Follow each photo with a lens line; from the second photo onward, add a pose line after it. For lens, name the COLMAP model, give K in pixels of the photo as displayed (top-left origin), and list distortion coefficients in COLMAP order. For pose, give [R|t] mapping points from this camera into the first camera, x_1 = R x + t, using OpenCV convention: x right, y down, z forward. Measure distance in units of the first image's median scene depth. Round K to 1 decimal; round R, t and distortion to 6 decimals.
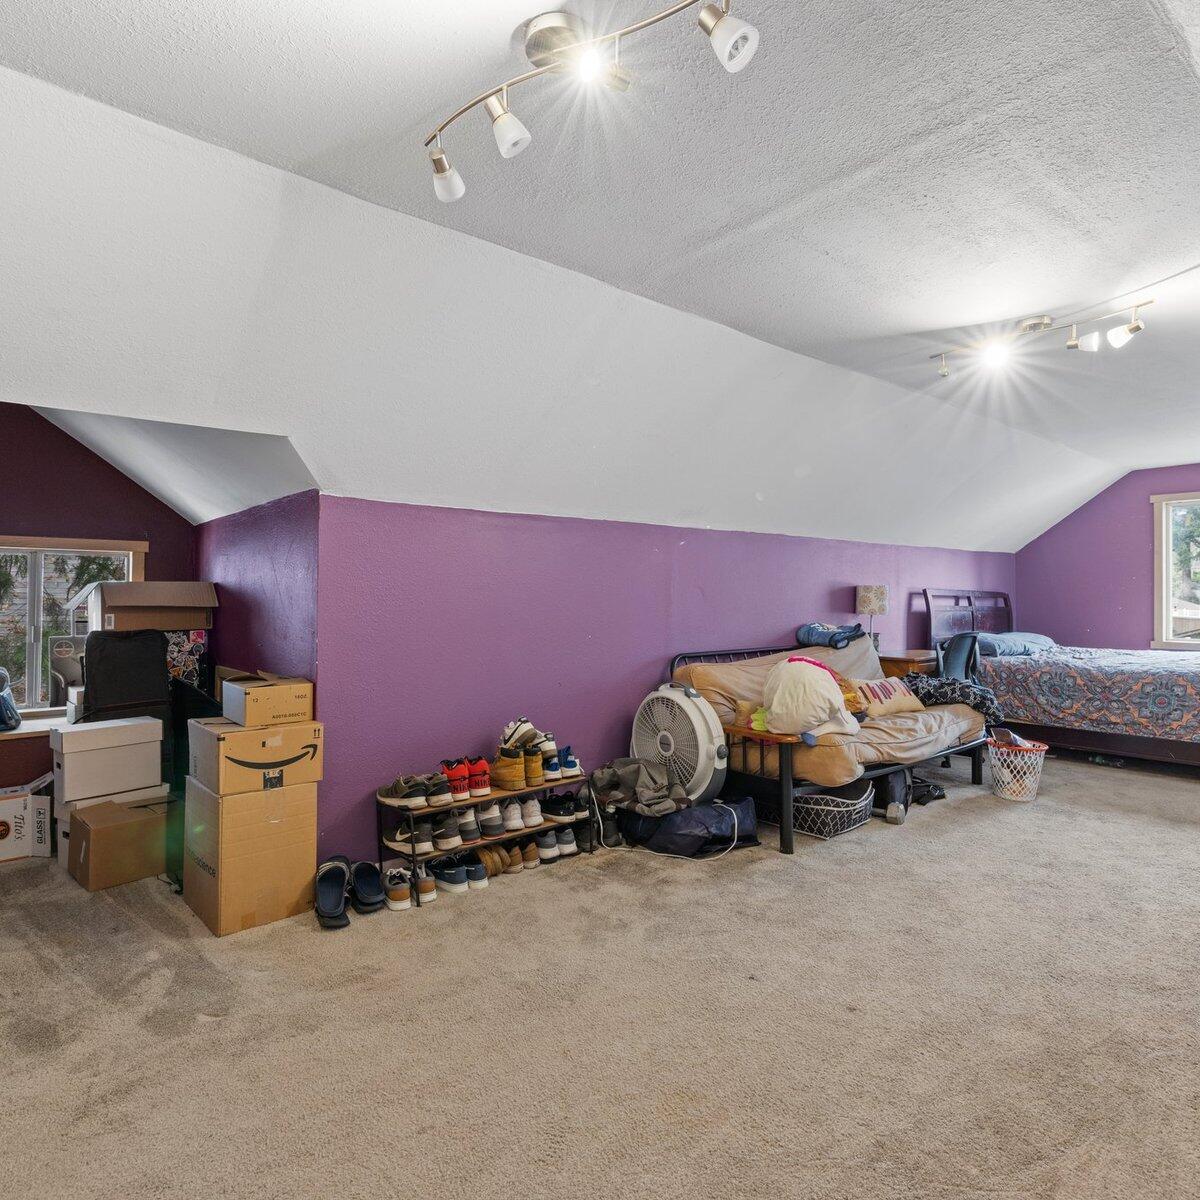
lens RADIAL K [[750.5, 0, 602.7], [0, 750.5, 596.4], [0, 0, 1]] dist [-0.000760, 0.001574]
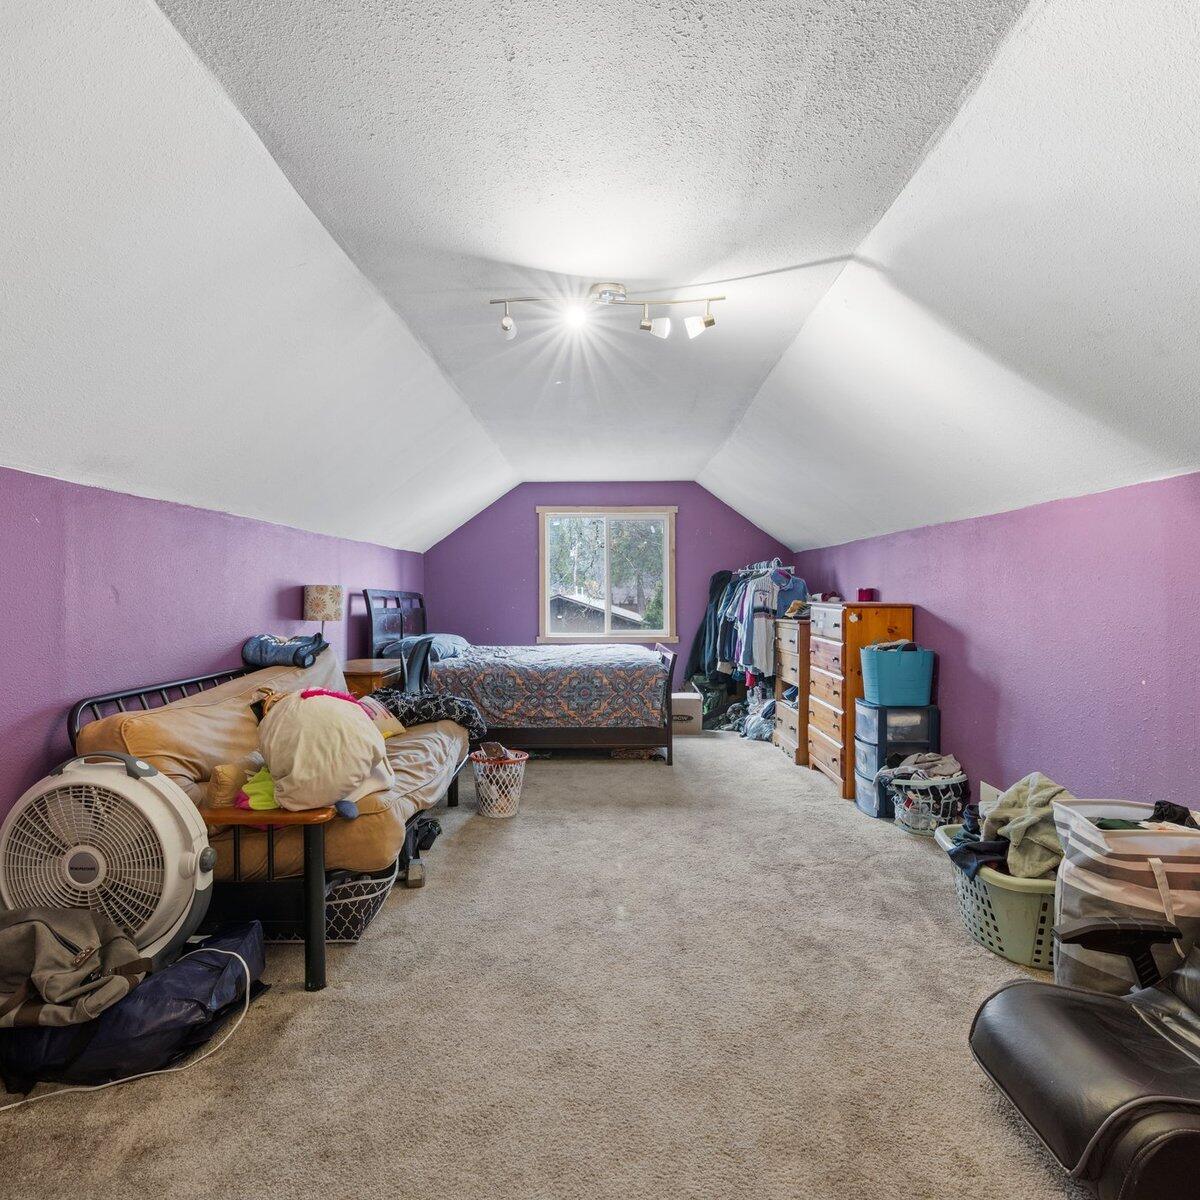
lens RADIAL K [[750.5, 0, 598.7], [0, 750.5, 593.8], [0, 0, 1]] dist [-0.000760, 0.001574]
pose [[0.660683, -0.001343, 0.750664, -0.080101], [0.003332, 0.999994, -0.001144, -0.004531], [-0.750658, 0.003257, 0.660683, 0.341654]]
